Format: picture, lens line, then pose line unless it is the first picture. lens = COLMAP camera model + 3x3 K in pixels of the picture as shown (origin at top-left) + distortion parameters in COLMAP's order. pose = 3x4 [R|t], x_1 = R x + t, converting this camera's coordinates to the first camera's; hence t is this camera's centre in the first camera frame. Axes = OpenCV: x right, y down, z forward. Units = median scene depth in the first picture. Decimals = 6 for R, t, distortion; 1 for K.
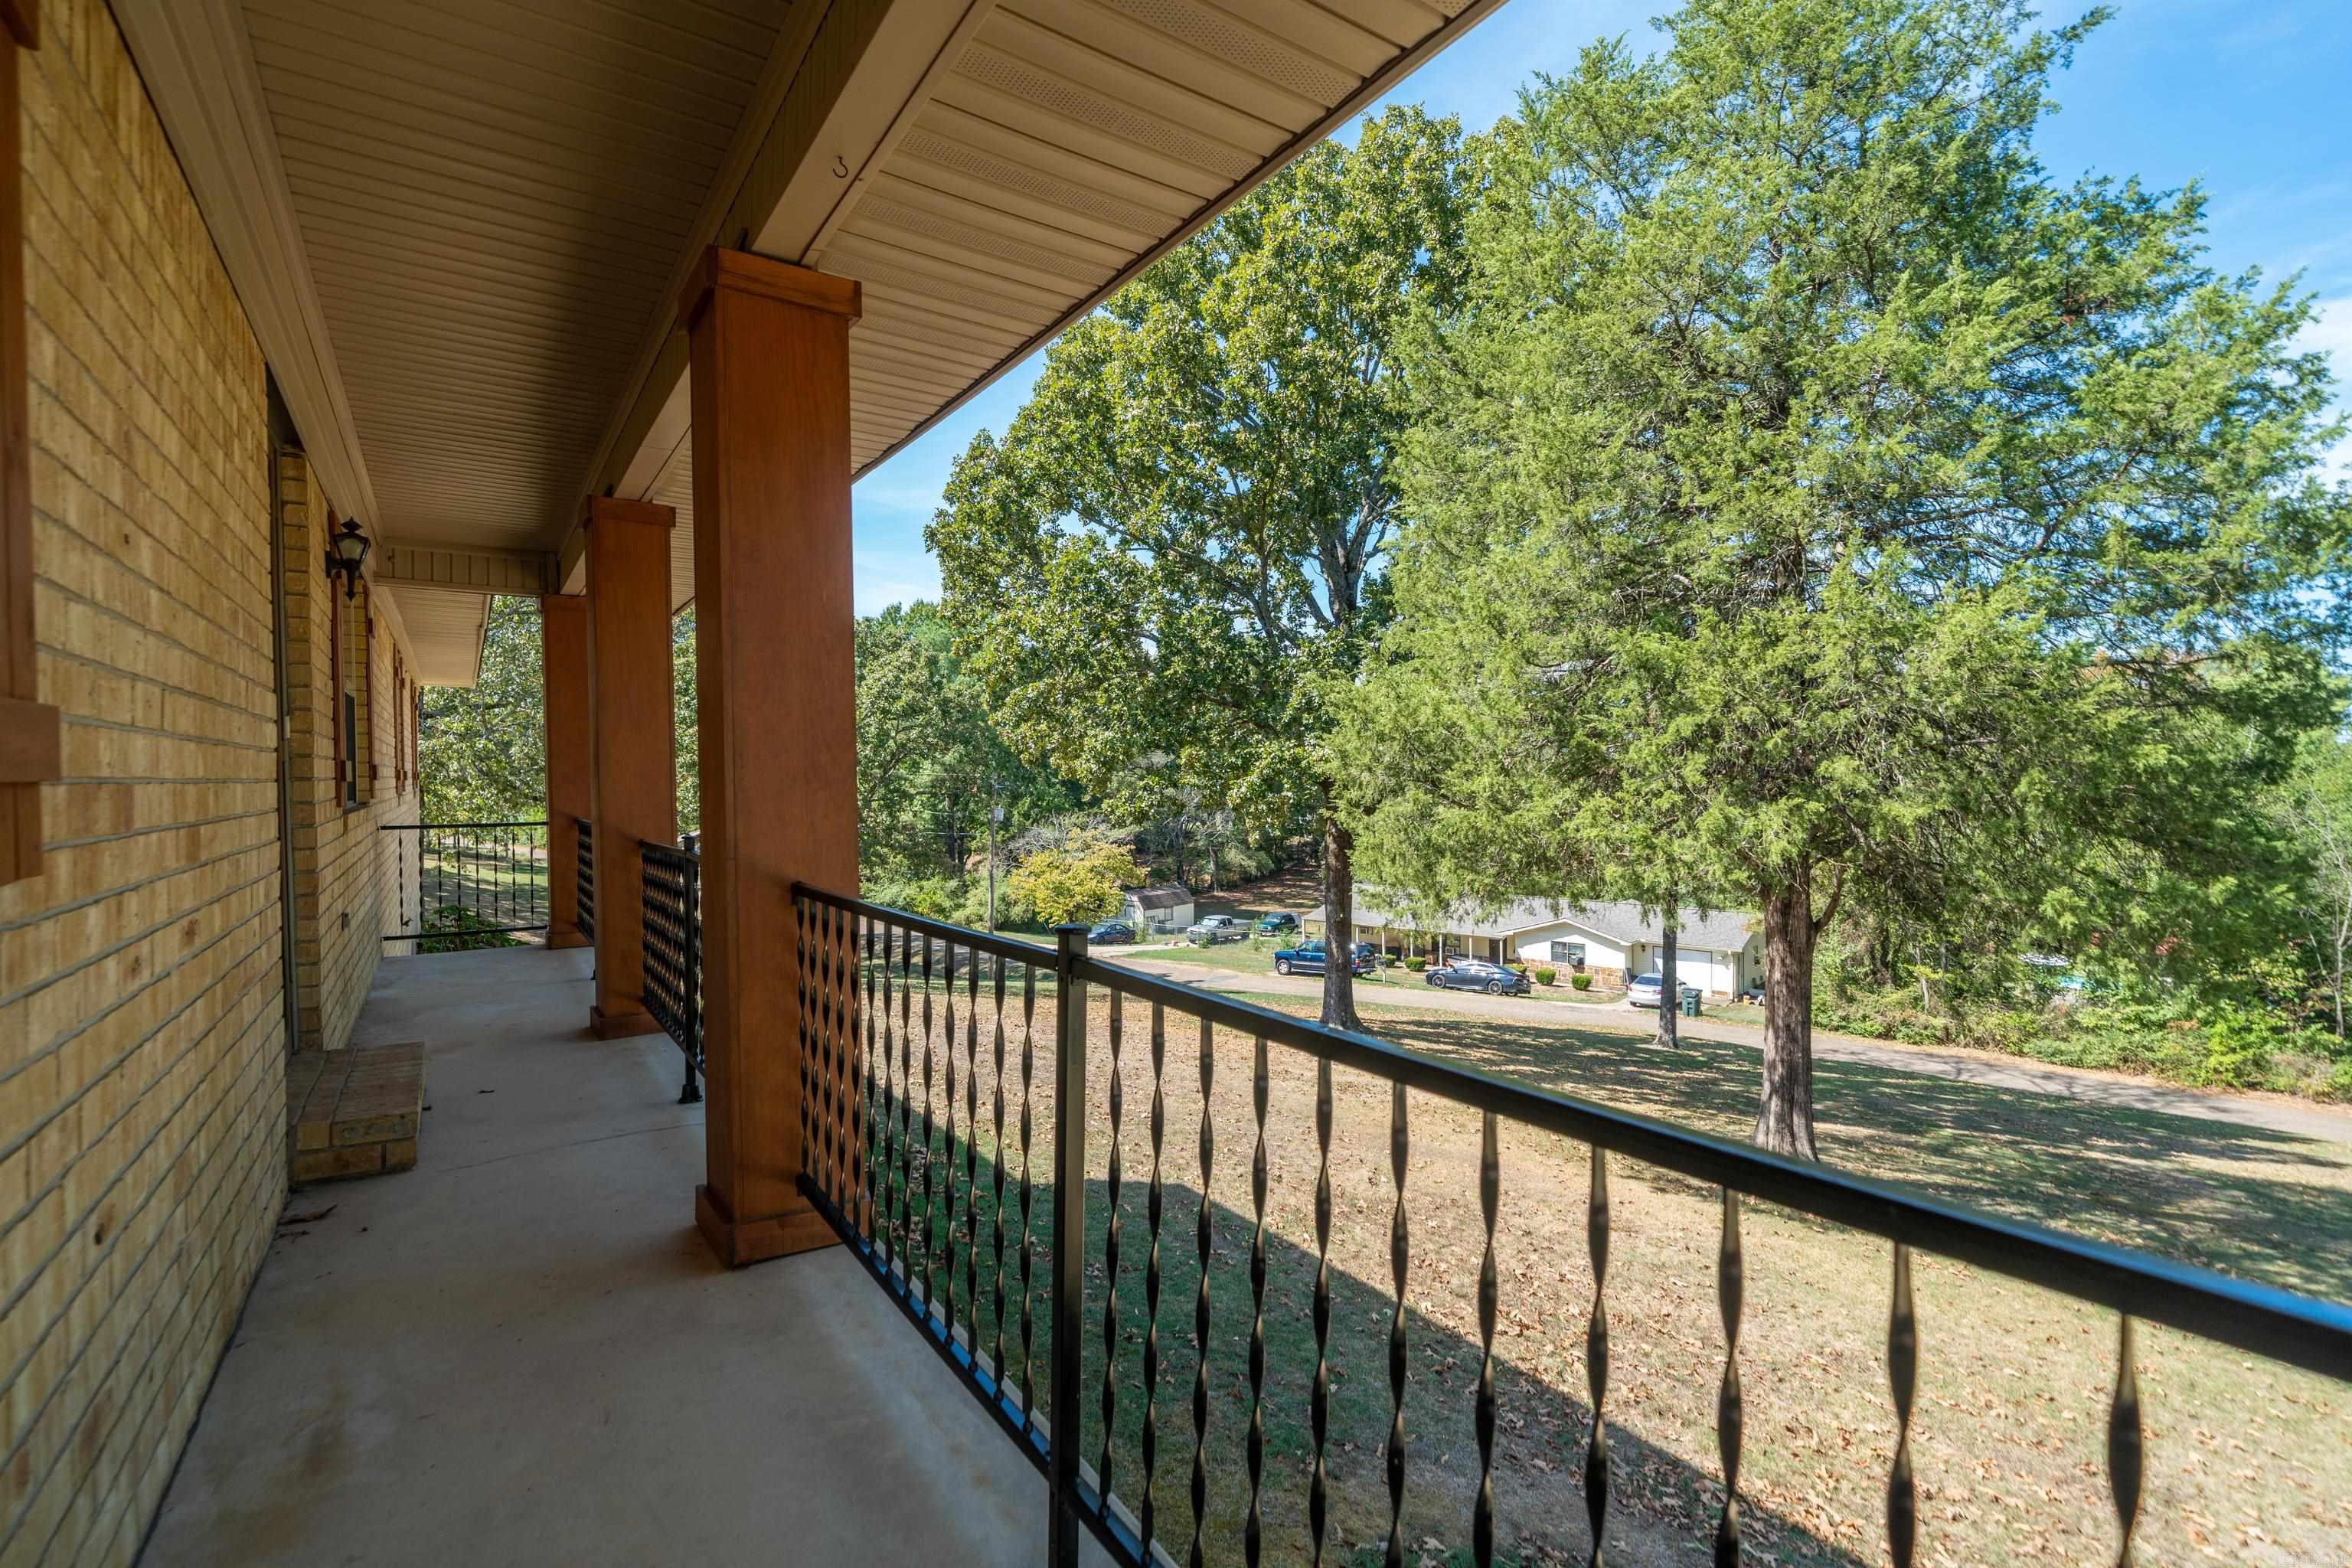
lens RADIAL K [[1076.2, 0, 1176.0], [0, 1076.2, 784.0], [0, 0, 1]] dist [-0.000756, 0.000059]
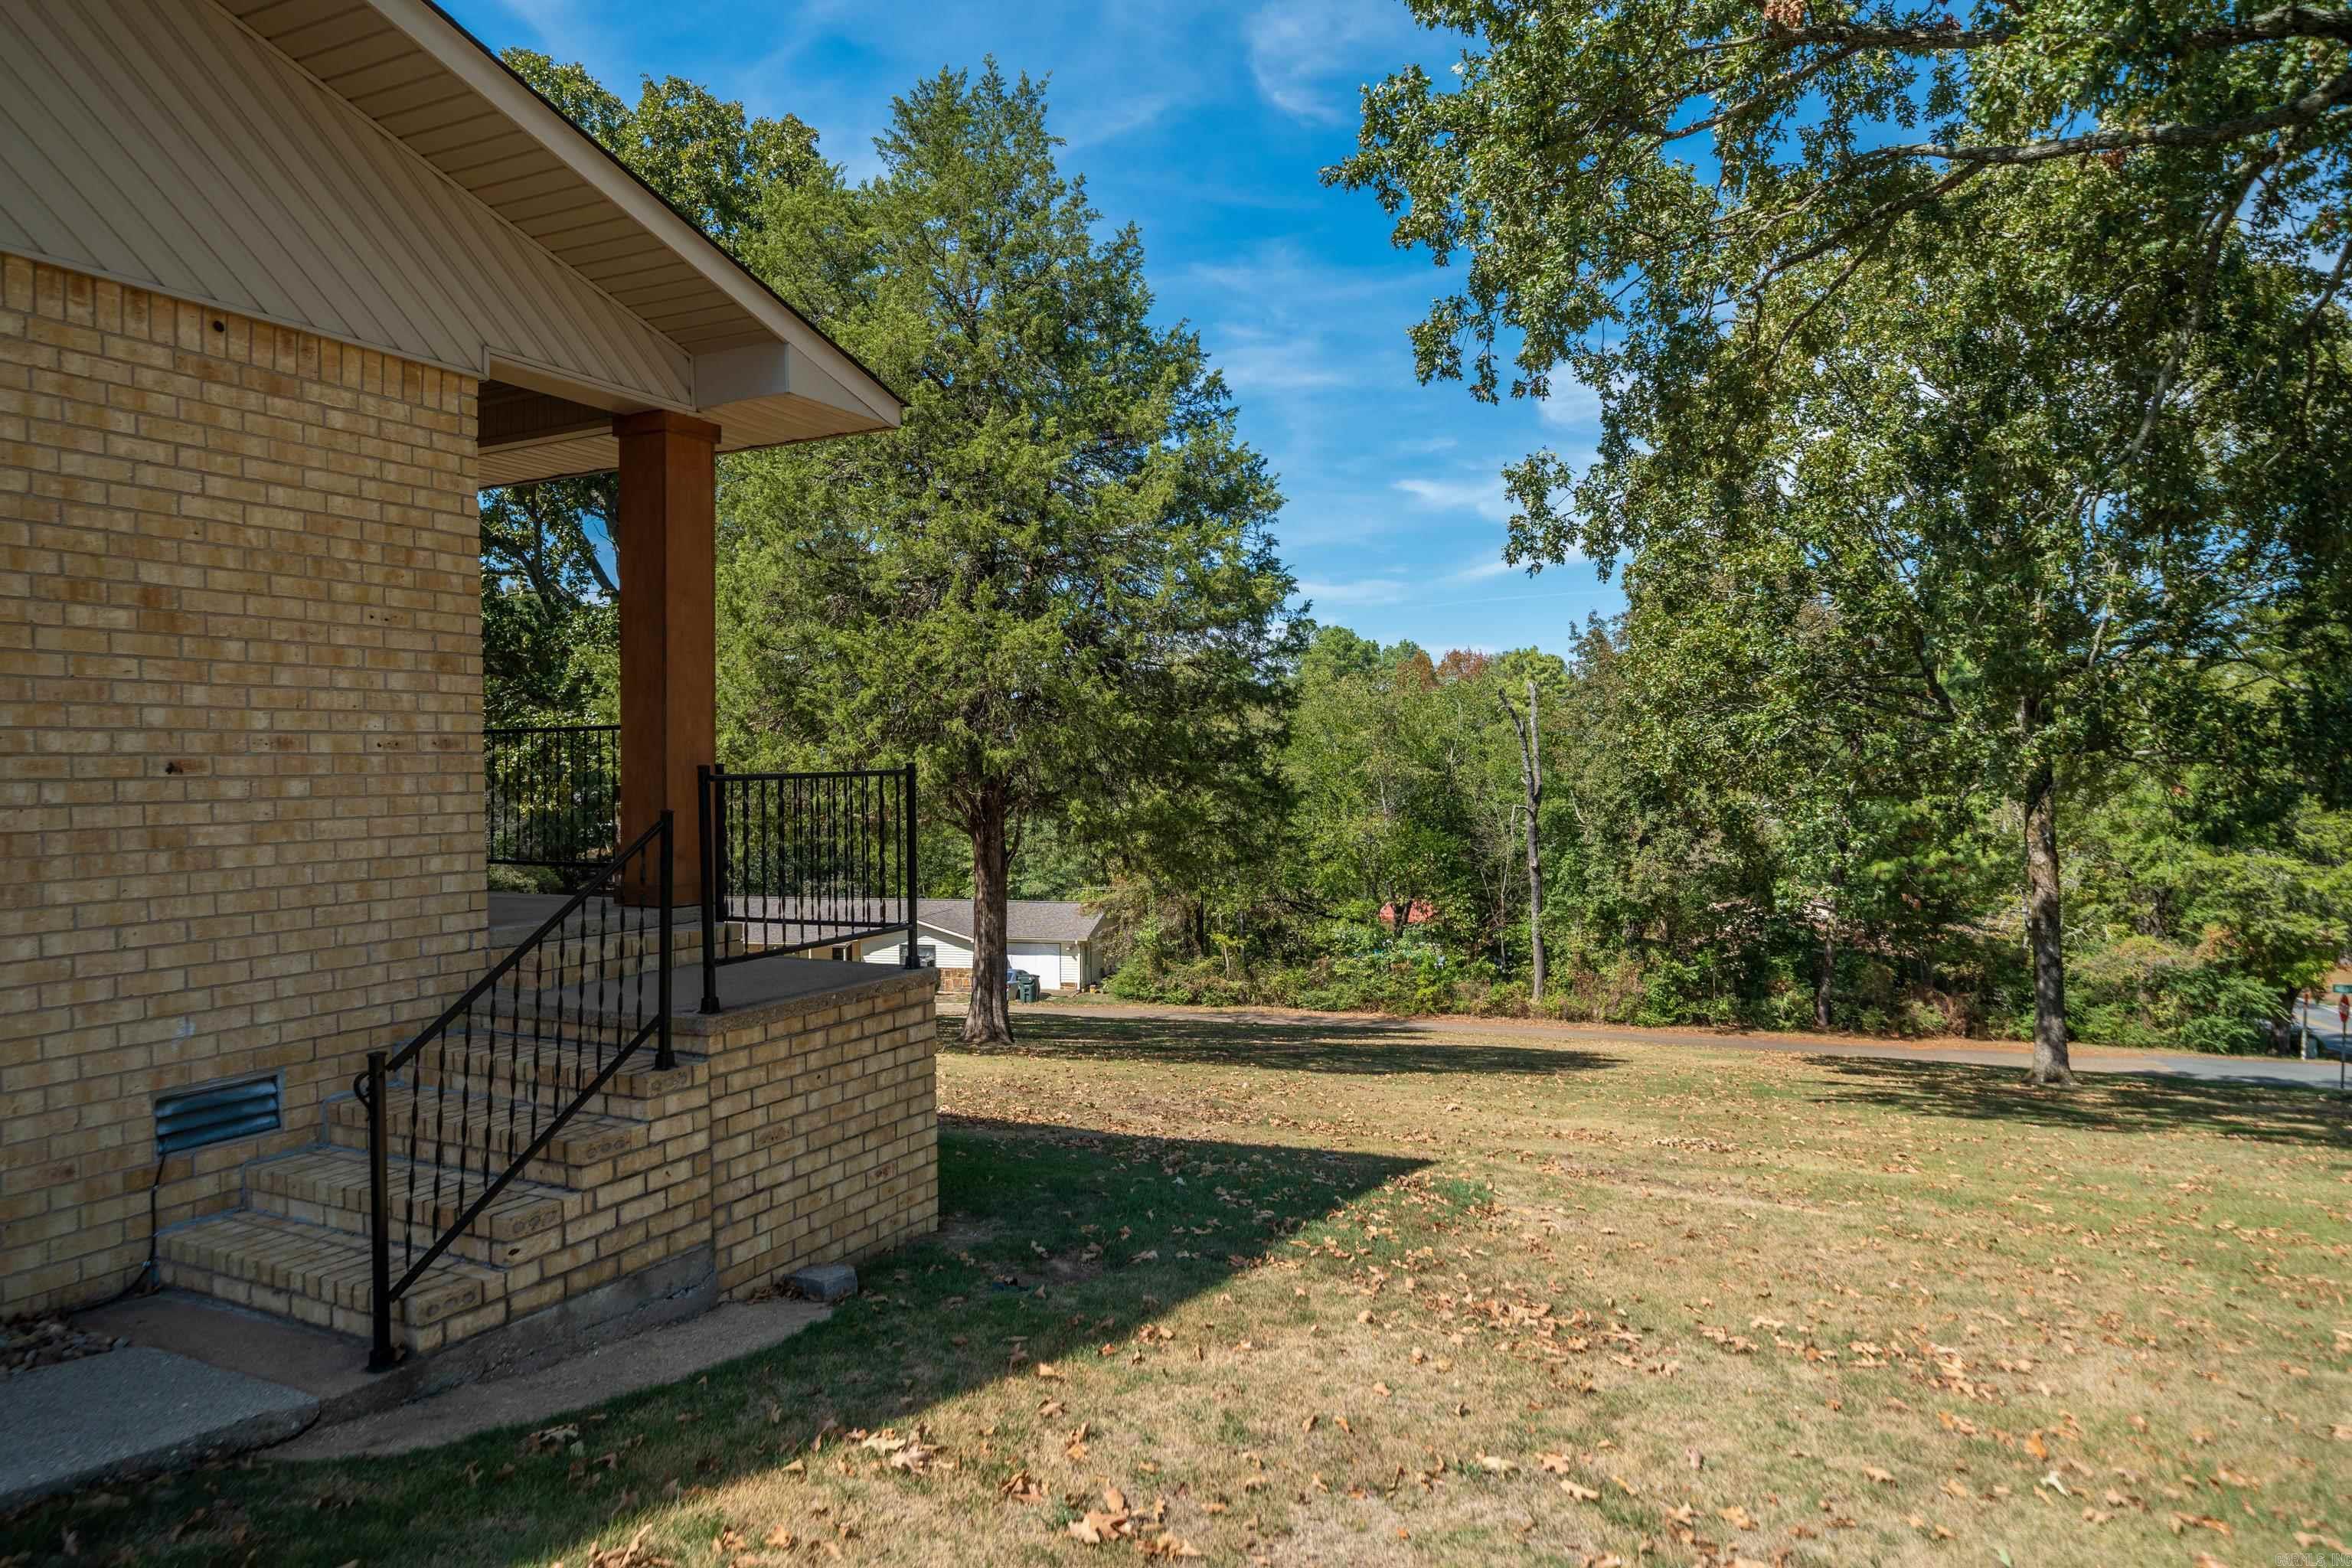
lens RADIAL K [[1372.8, 0, 1234.3], [0, 1372.8, 785.4], [0, 0, 1]] dist [0.016602, 0.000541]
pose [[0.856473, -0.010187, 0.516091, -0.018647], [0.010959, 0.999939, 0.001550, 0.024853], [-0.516075, 0.004328, 0.856532, -0.307499]]
